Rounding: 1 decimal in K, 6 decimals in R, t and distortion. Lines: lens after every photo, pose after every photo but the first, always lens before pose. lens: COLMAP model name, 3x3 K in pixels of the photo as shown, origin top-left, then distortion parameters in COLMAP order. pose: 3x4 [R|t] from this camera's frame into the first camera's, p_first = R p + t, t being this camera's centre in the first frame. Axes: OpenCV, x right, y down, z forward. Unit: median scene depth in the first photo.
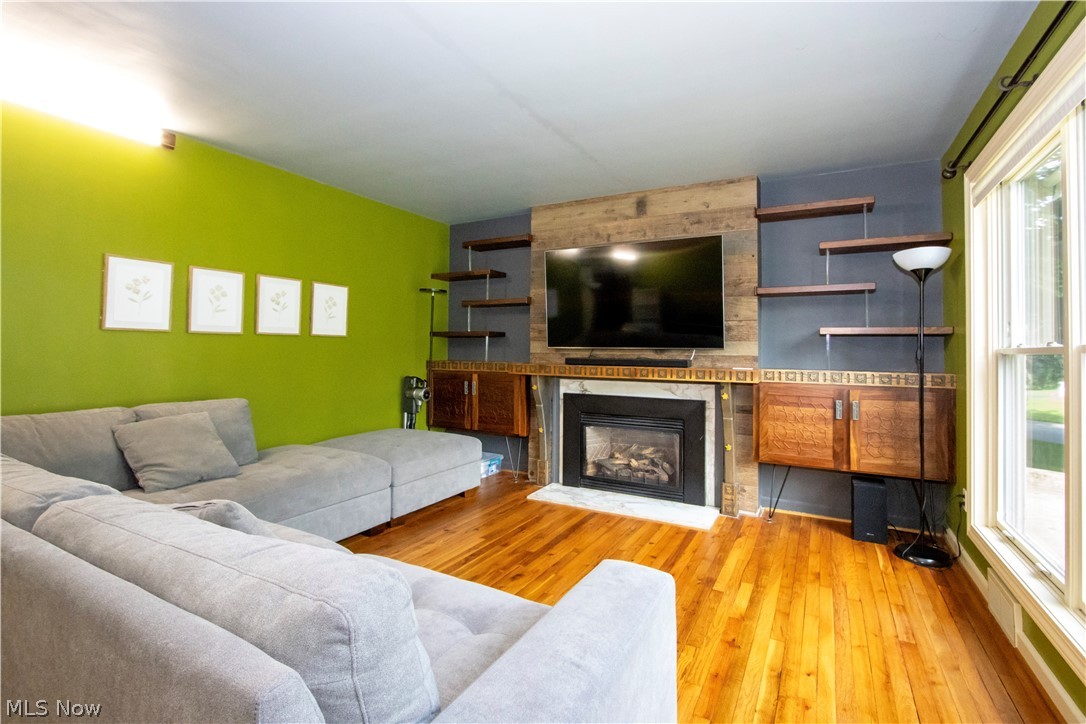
lens RADIAL K [[505.2, 0, 542.7], [0, 505.2, 336.3], [0, 0, 1]] dist [-0.014303, 0.001553]
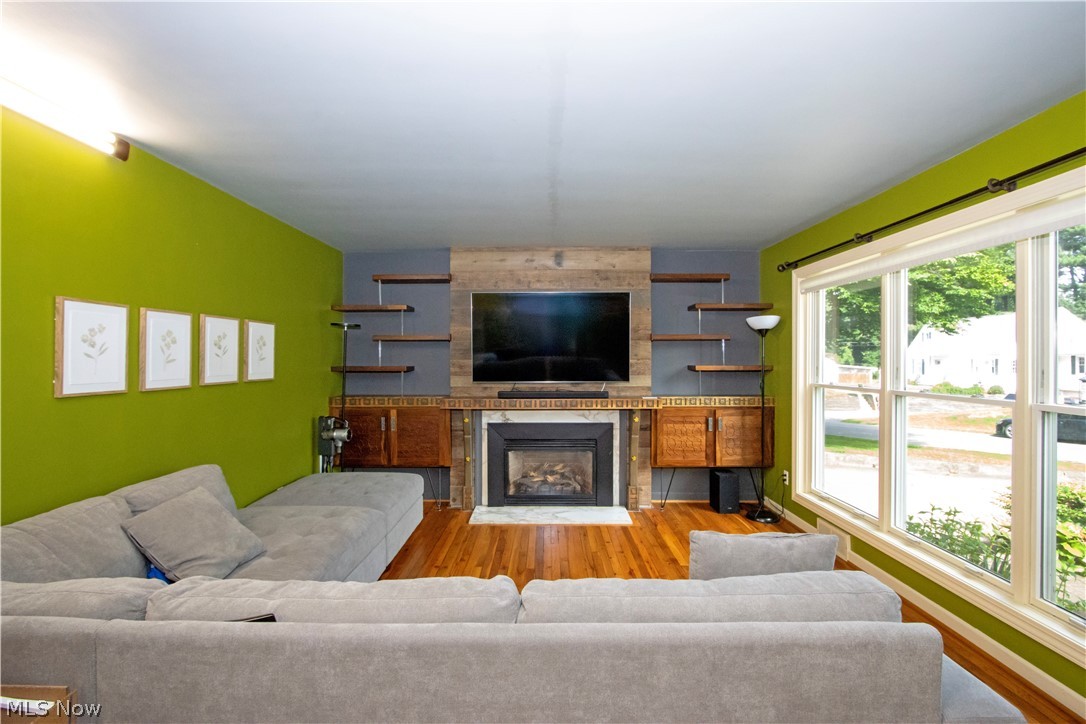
lens RADIAL K [[505.2, 0, 518.0], [0, 505.2, 357.4], [0, 0, 1]] dist [-0.014303, 0.001553]
pose [[0.882507, -0.014854, 0.470064, -0.485125], [-0.000181, 0.999490, 0.031924, -0.076708], [-0.470298, -0.028258, 0.882055, 0.008868]]
